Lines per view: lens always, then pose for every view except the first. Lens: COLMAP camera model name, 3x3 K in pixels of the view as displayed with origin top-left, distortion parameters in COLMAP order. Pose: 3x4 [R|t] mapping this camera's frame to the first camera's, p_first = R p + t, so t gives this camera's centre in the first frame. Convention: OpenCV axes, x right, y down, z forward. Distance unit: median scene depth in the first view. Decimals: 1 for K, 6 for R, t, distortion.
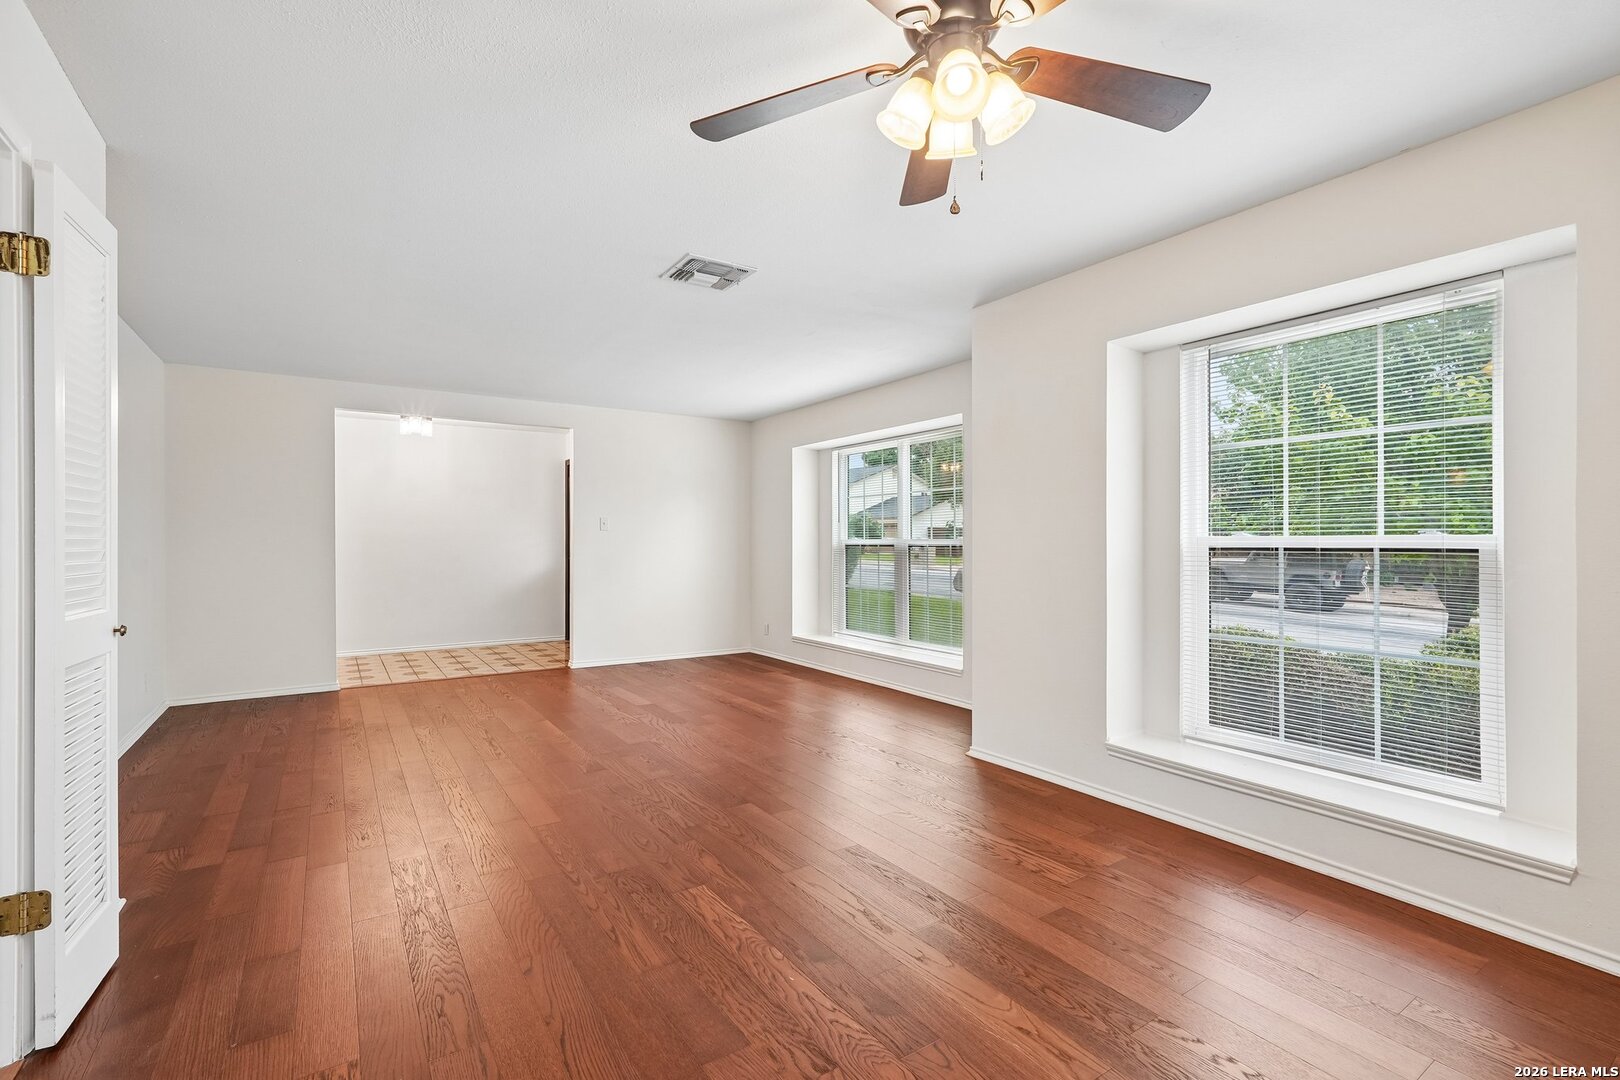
lens RADIAL K [[726.1, 0, 804.7], [0, 726.1, 536.3], [0, 0, 1]] dist [-0.001429, 0.000842]
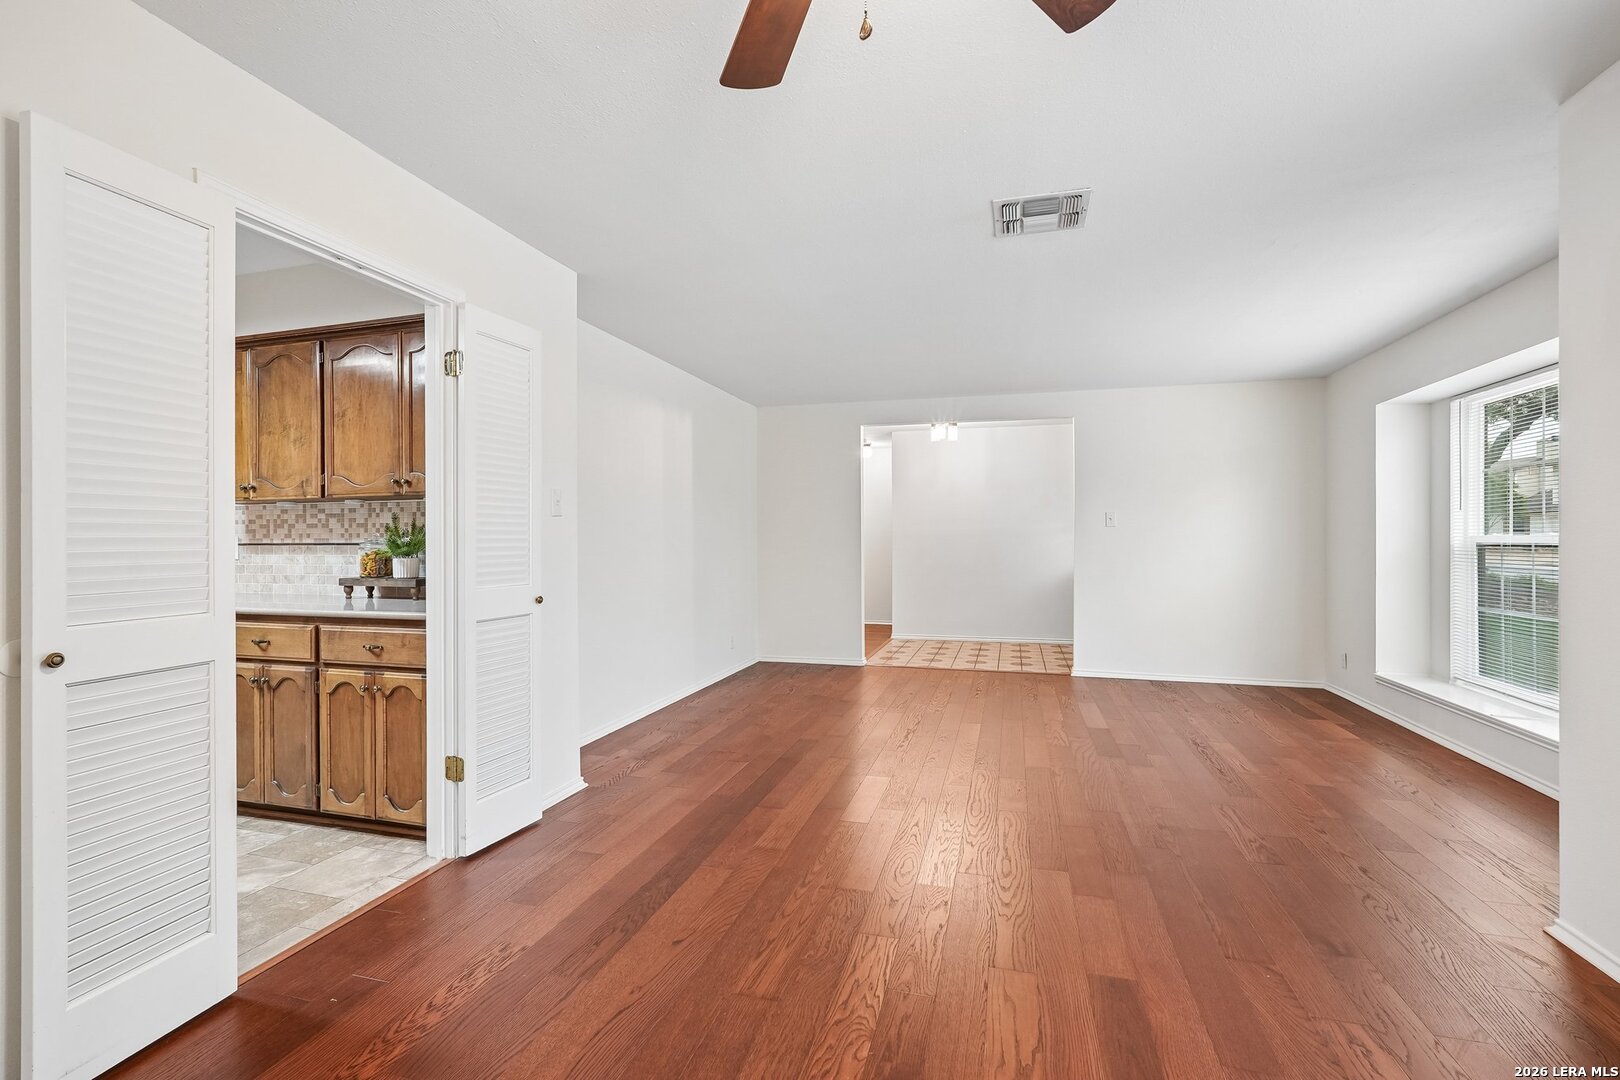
lens RADIAL K [[737.5, 0, 806.6], [0, 737.5, 536.6], [0, 0, 1]] dist [-0.003619, -0.000699]
pose [[0.652303, -0.002416, -0.757954, 0.170949], [0.005820, 0.999981, 0.001820, 0.000253], [0.757936, -0.005599, 0.652305, 0.132191]]
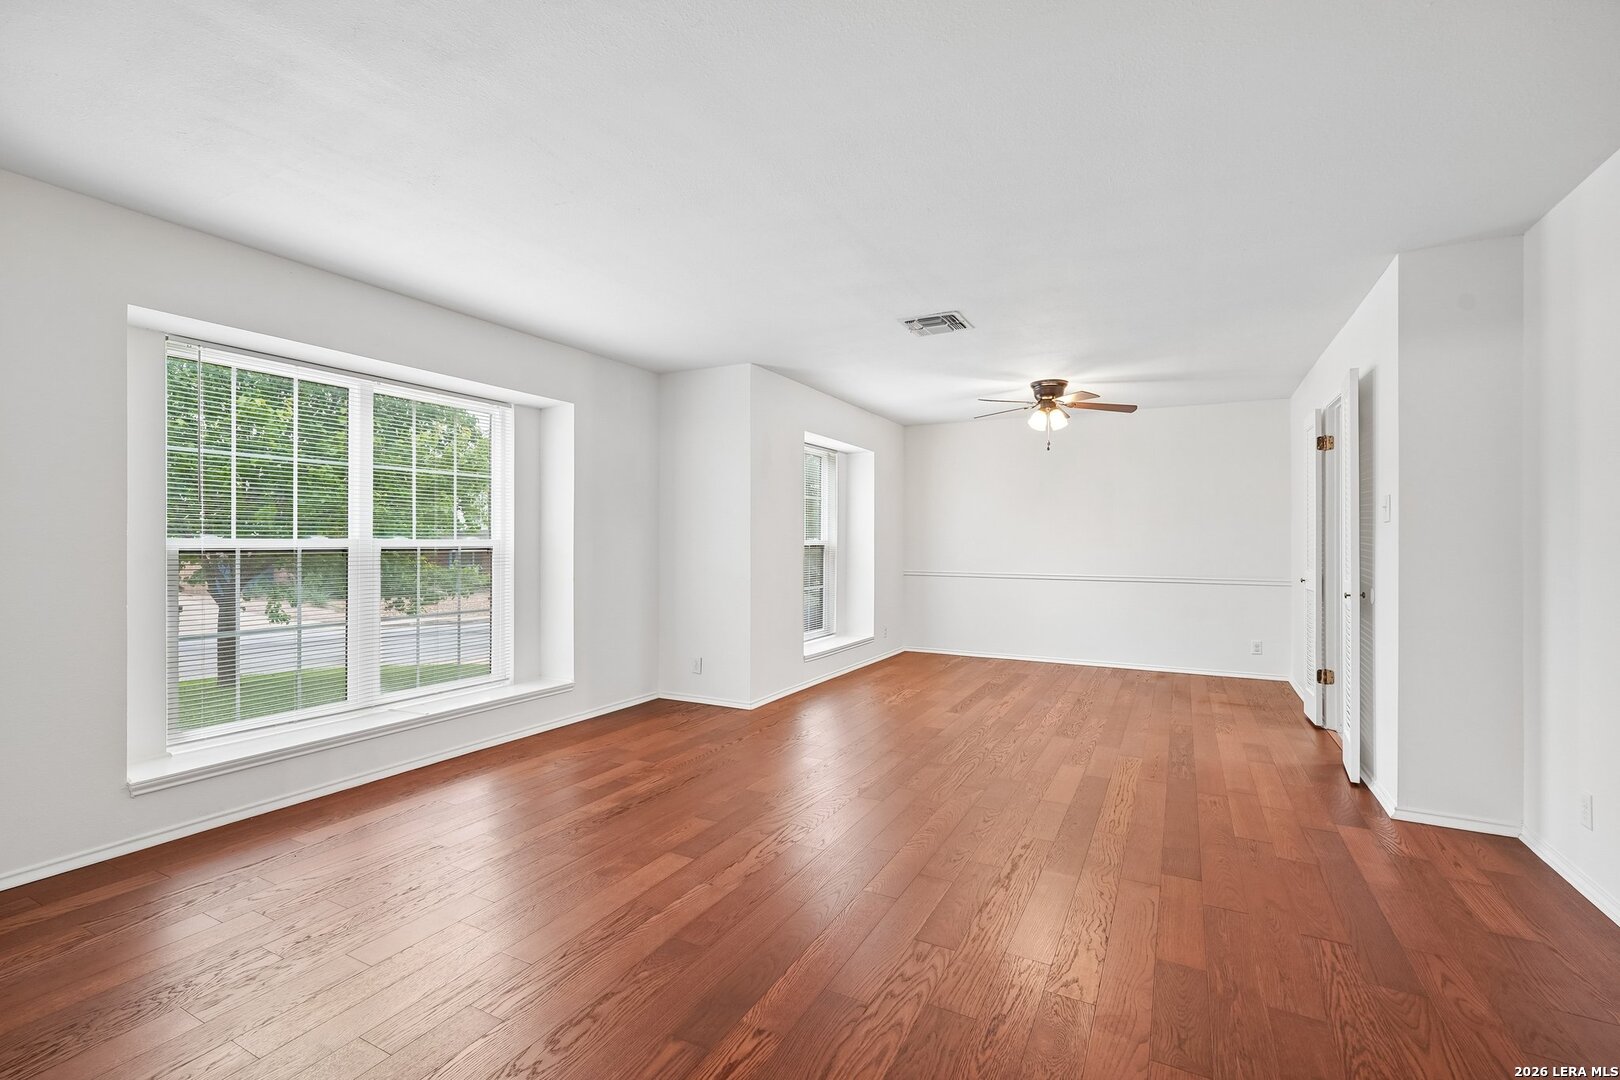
lens RADIAL K [[711.9, 0, 801.4], [0, 711.9, 535.2], [0, 0, 1]] dist [-0.000260, 0.000545]
pose [[-0.470607, 0.012094, 0.882260, -0.563991], [-0.011494, 0.999737, -0.019836, 0.007733], [-0.882268, -0.019475, -0.470344, 0.919861]]
